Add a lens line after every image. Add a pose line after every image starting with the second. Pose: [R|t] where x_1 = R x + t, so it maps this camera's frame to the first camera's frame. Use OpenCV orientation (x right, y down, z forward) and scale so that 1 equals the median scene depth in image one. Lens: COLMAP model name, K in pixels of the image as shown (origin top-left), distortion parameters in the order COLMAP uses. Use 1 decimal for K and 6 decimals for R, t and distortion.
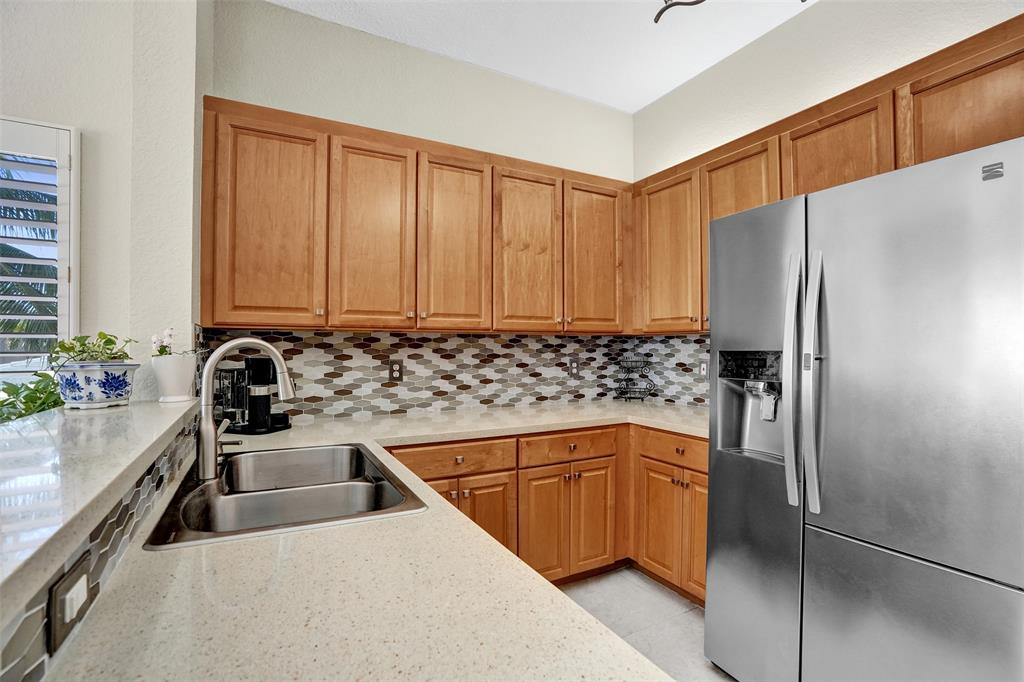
lens RADIAL K [[480.8, 0, 509.9], [0, 480.8, 350.6], [0, 0, 1]] dist [-0.046257, 0.015900]
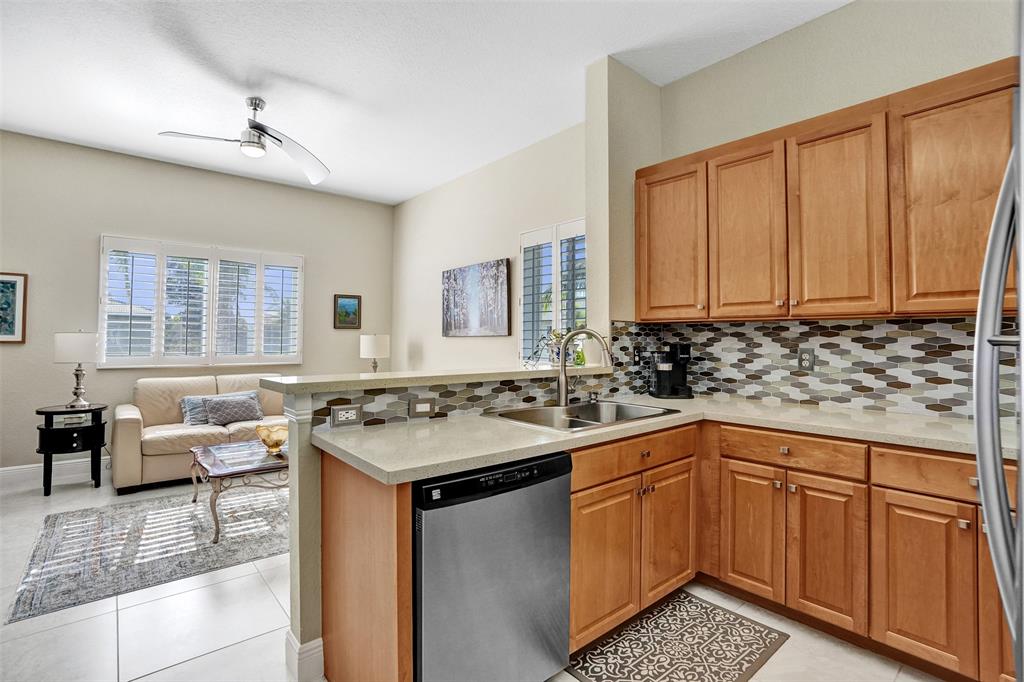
lens RADIAL K [[480.8, 0, 505.8], [0, 480.8, 323.3], [0, 0, 1]] dist [-0.046257, 0.015900]
pose [[0.221764, -0.027631, -0.974709, 0.763208], [-0.006338, 0.999536, -0.029777, 0.000329], [0.975080, 0.012782, 0.221486, 0.258863]]
